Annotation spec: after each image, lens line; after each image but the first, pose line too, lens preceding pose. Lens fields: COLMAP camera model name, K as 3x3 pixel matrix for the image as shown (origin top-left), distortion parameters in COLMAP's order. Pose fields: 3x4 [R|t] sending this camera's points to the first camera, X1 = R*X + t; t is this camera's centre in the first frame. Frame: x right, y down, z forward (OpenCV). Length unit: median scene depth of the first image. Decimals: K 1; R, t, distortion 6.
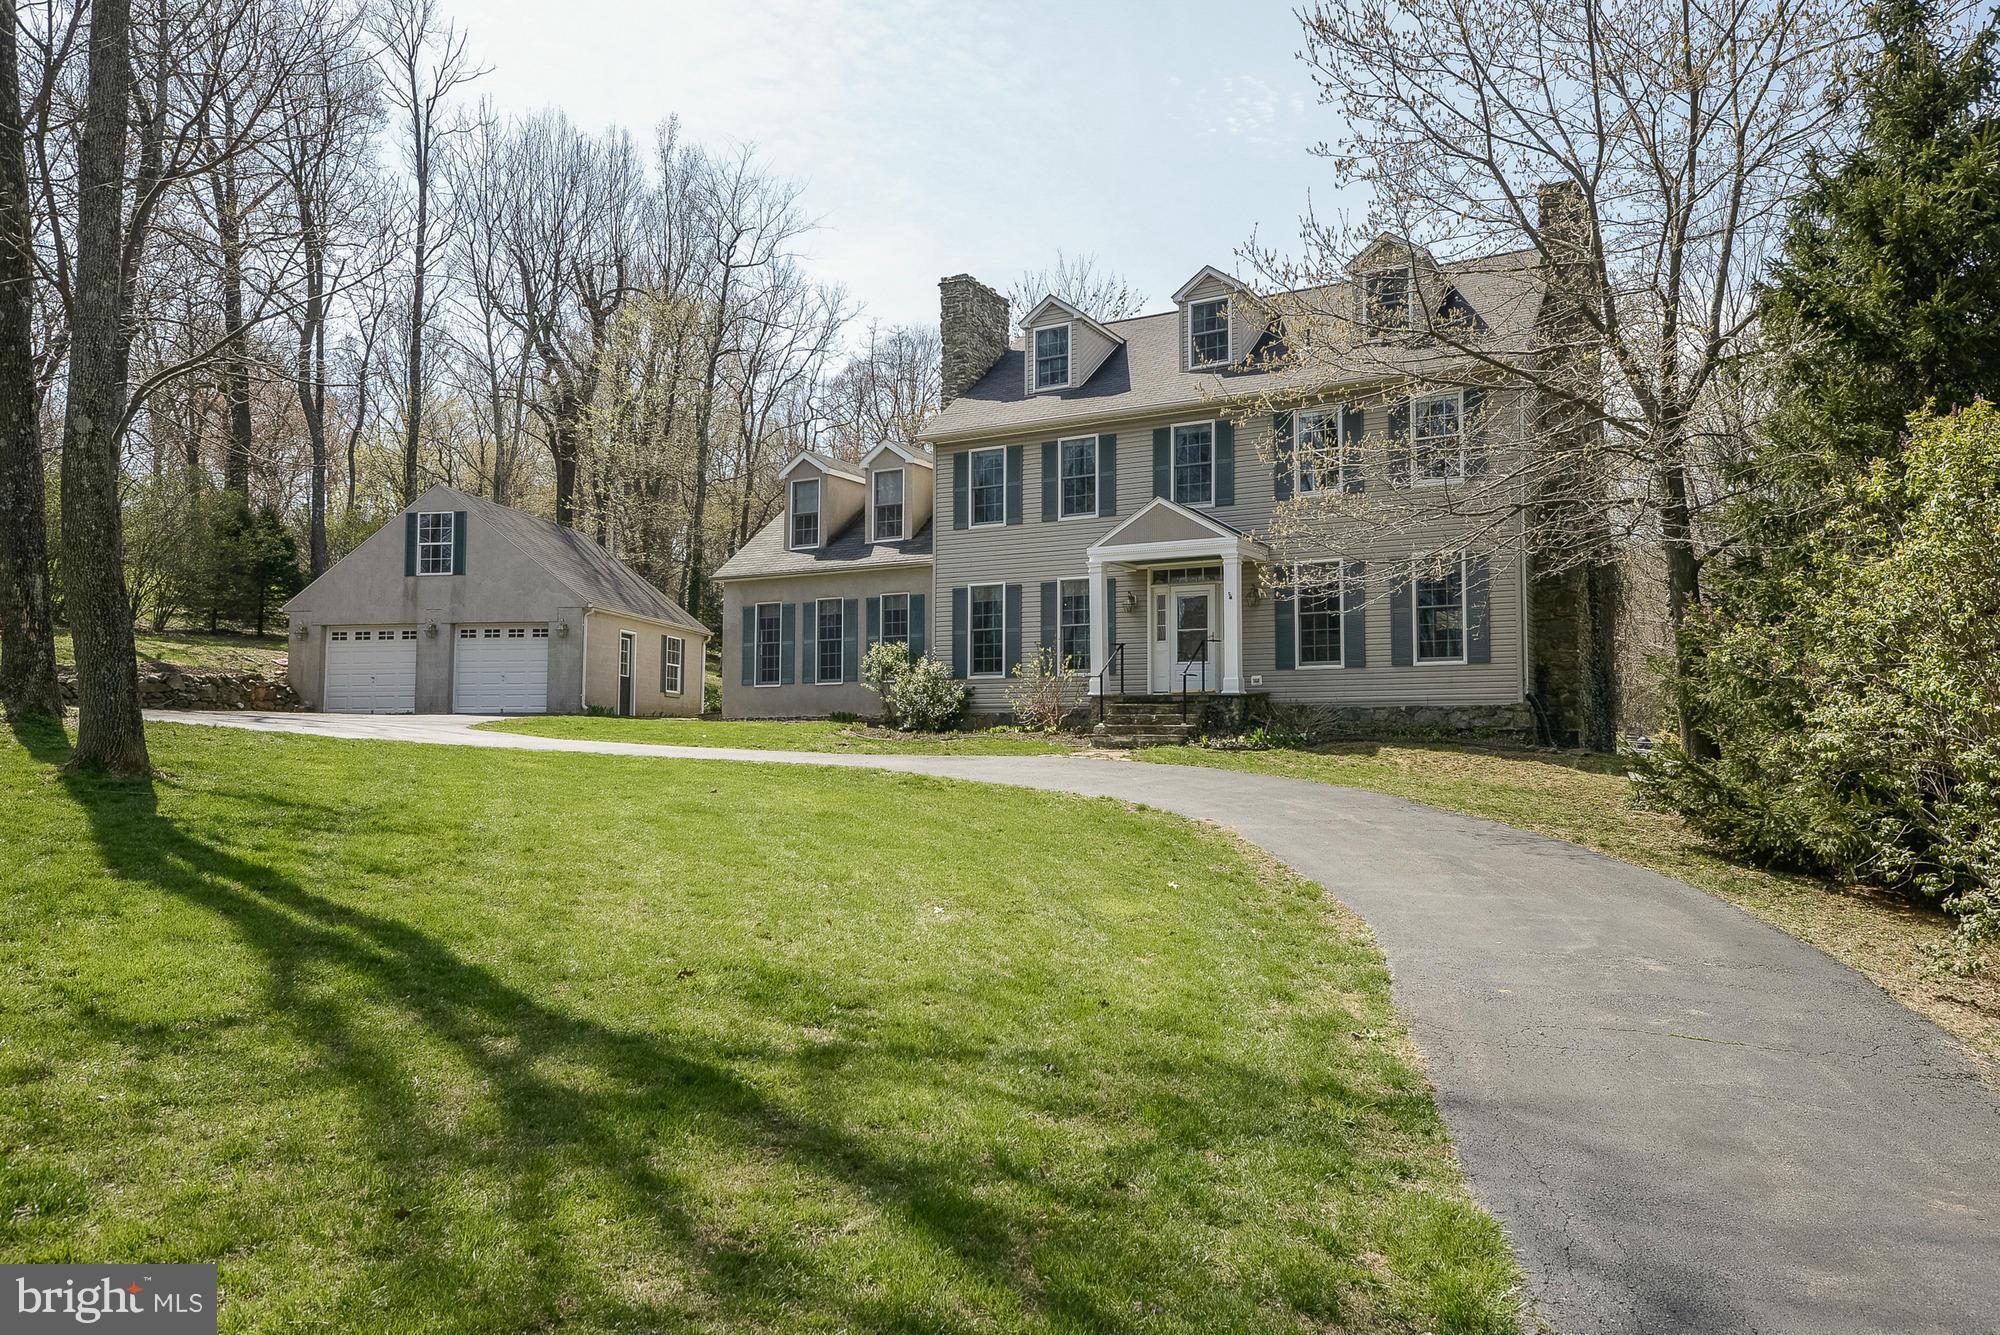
lens RADIAL K [[1355.0, 0, 1000.0], [0, 1355.0, 667.5], [0, 0, 1]] dist [0.065726, 0.000891]
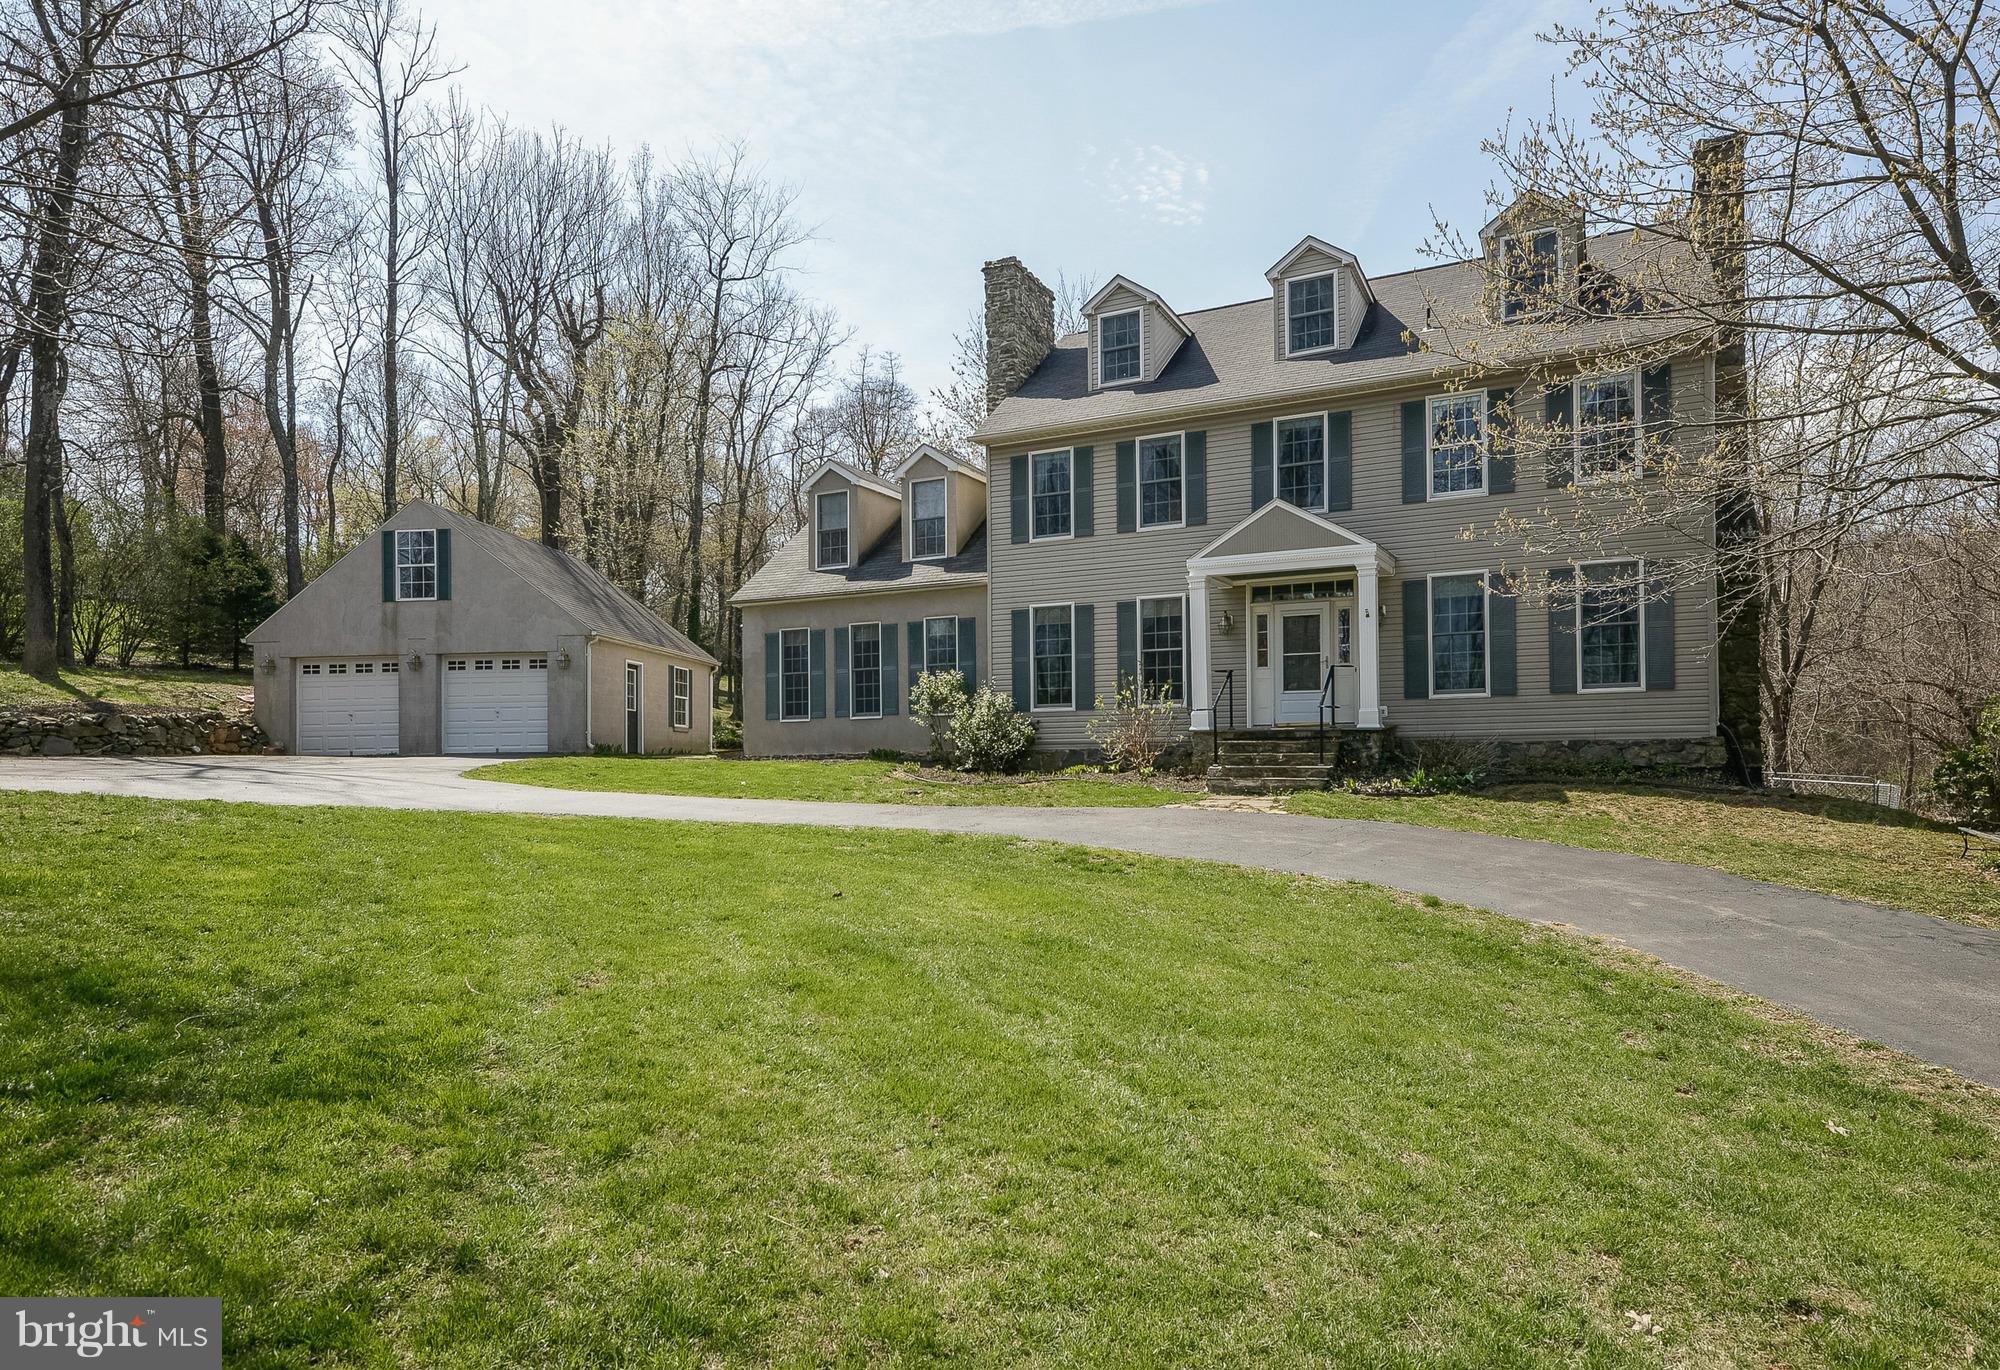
lens RADIAL K [[1160.4, 0, 998.2], [0, 1160.4, 749.7], [0, 0, 1]] dist [0.024919, 0.000042]
pose [[0.997891, -0.012892, 0.063622, -0.092512], [0.009664, 0.998663, 0.050780, -0.005535], [-0.064192, -0.050058, 0.996681, 0.234384]]
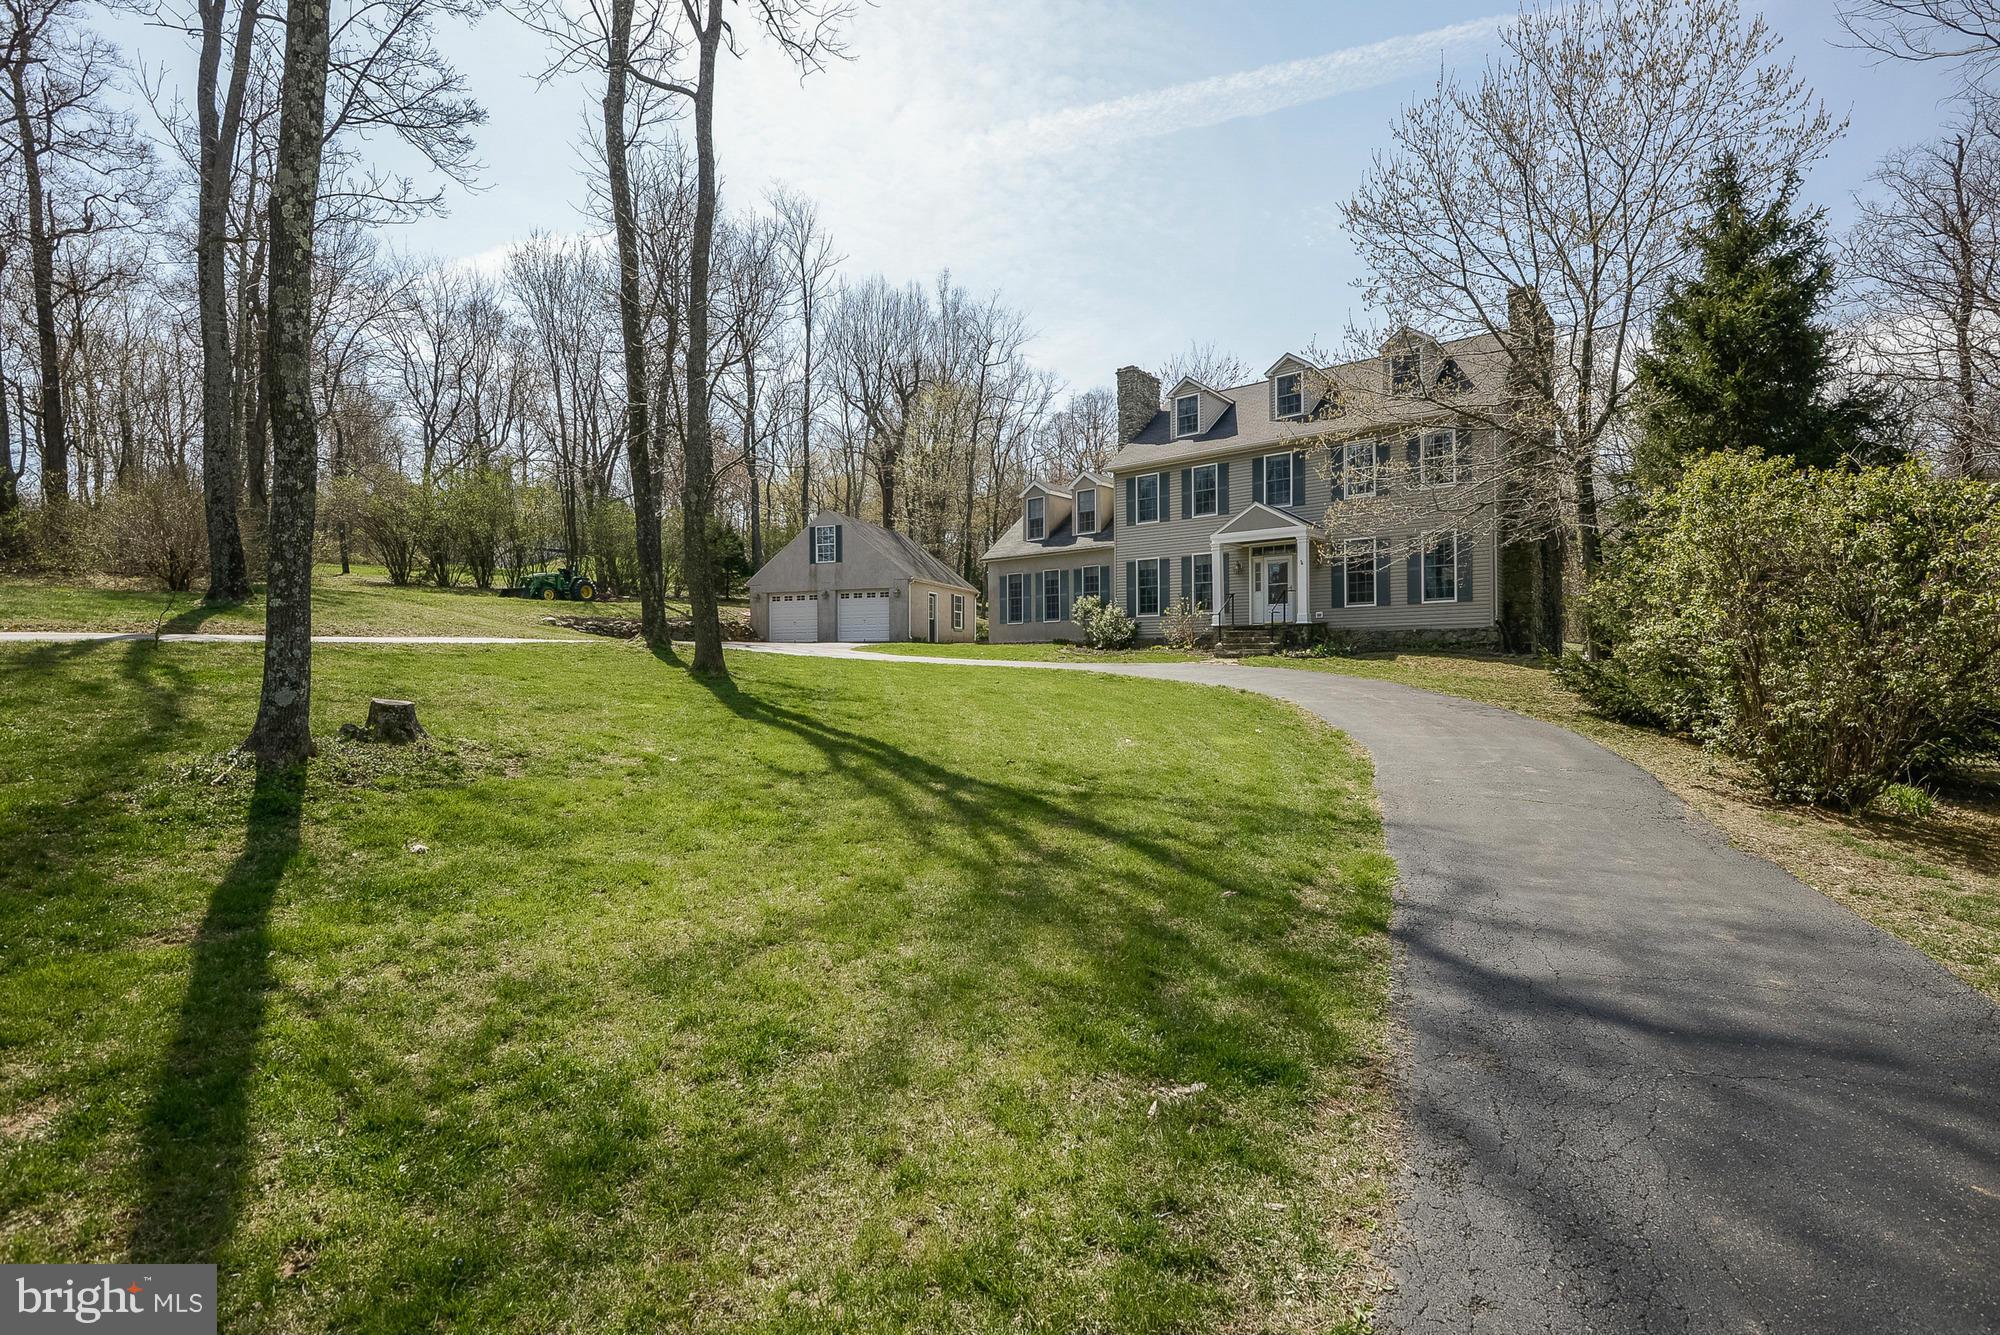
lens RADIAL K [[880.2, 0, 1006.2], [0, 880.2, 664.8], [0, 0, 1]] dist [0.017601, -0.028697]
pose [[0.986088, -0.008743, -0.165996, -0.002850], [0.019050, 0.997980, 0.060603, -0.001484], [0.165131, -0.062922, 0.984262, -0.078710]]
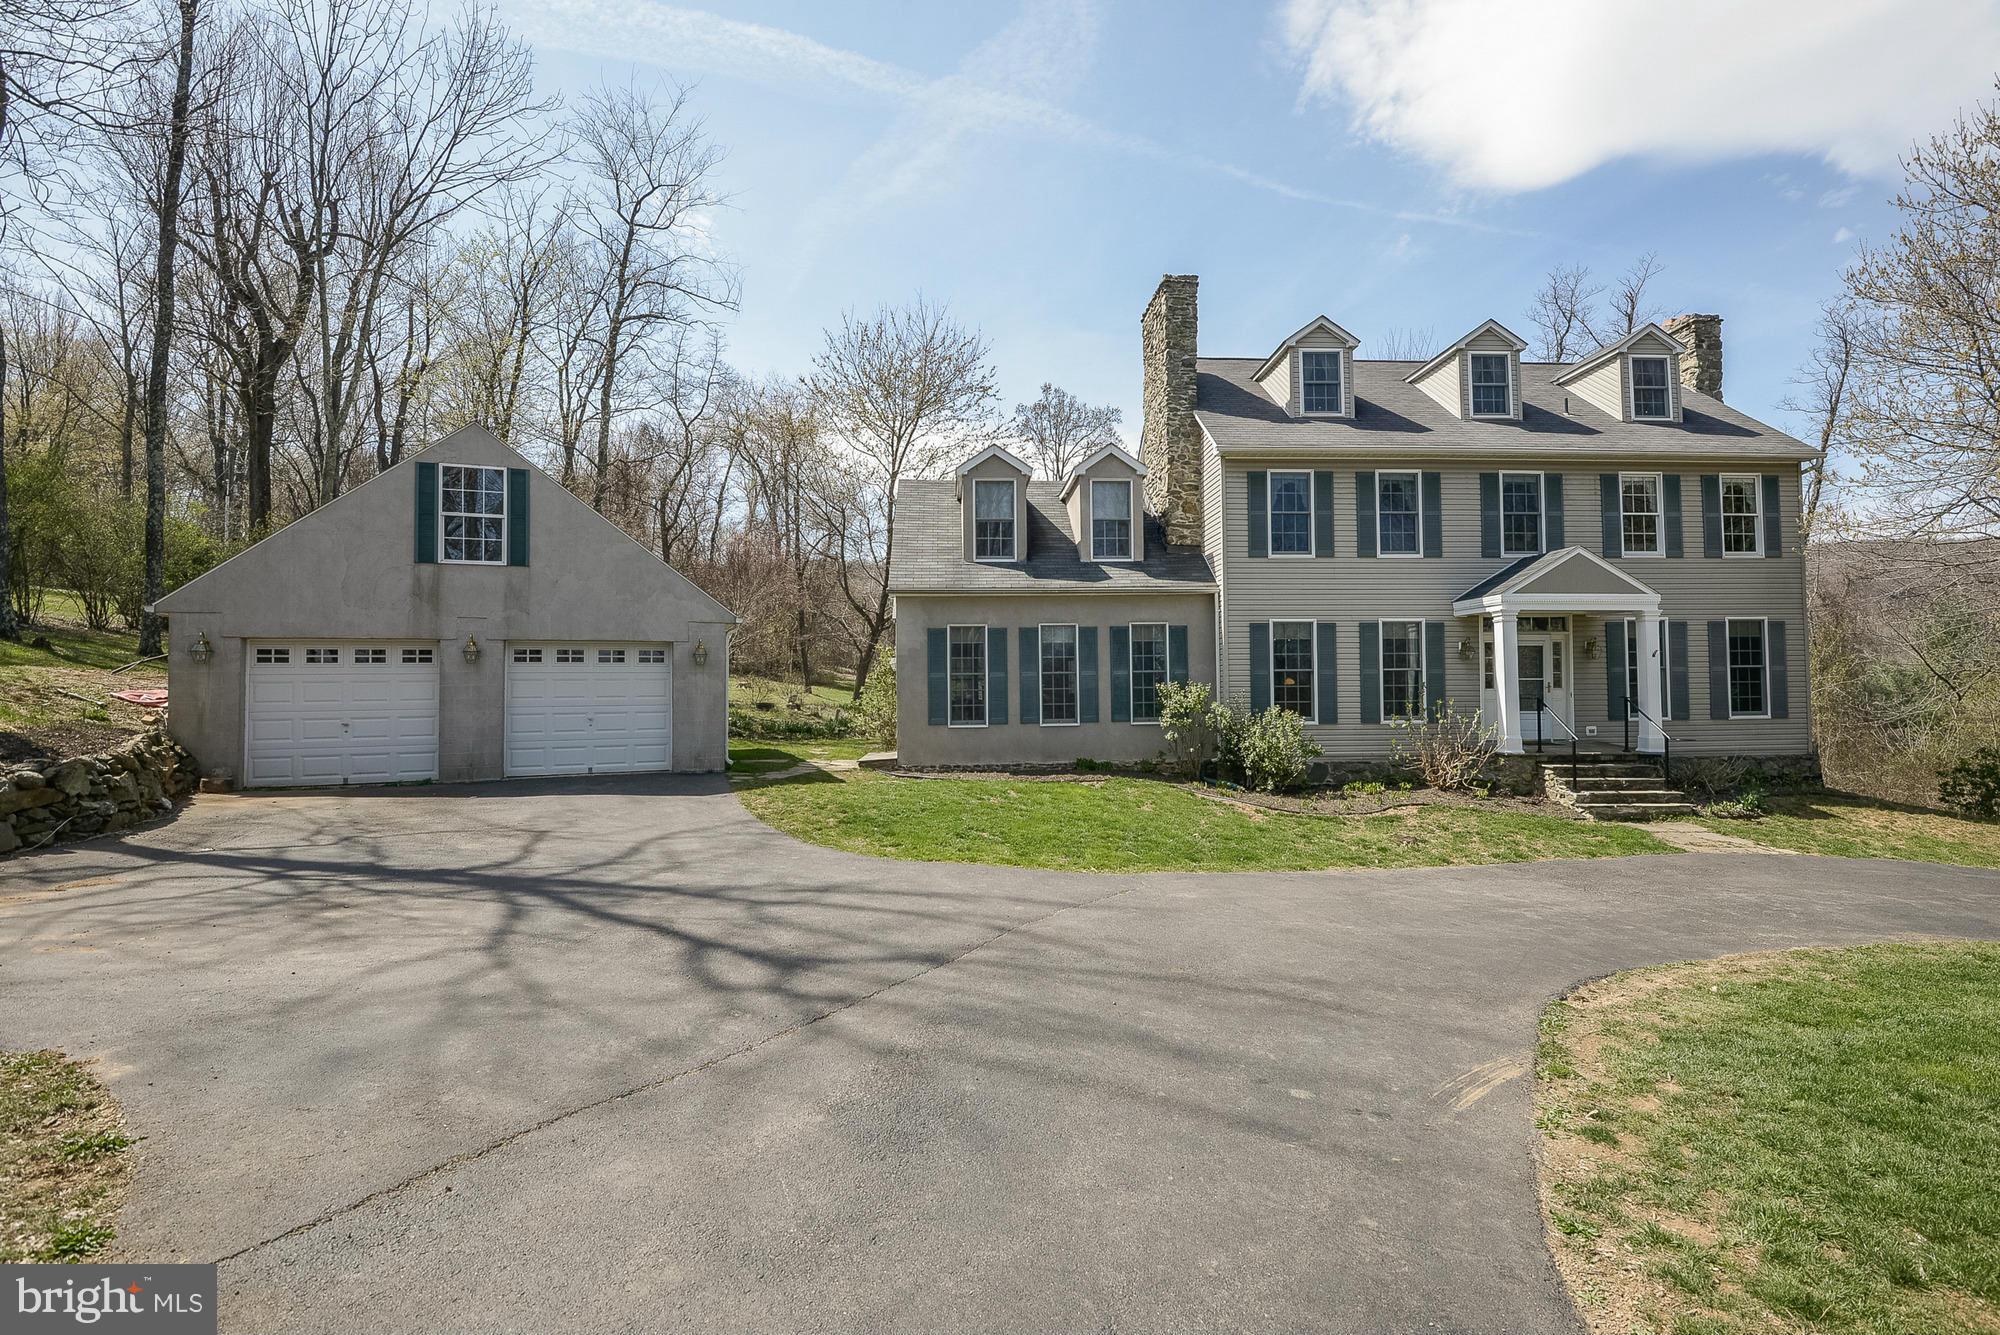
lens RADIAL K [[880.2, 0, 1006.2], [0, 880.2, 664.8], [0, 0, 1]] dist [0.017601, -0.028697]
pose [[0.847364, 0.004812, 0.530991, -0.472400], [-0.023548, 0.999316, 0.028522, -0.042679], [-0.530491, -0.036672, 0.846897, 0.581881]]
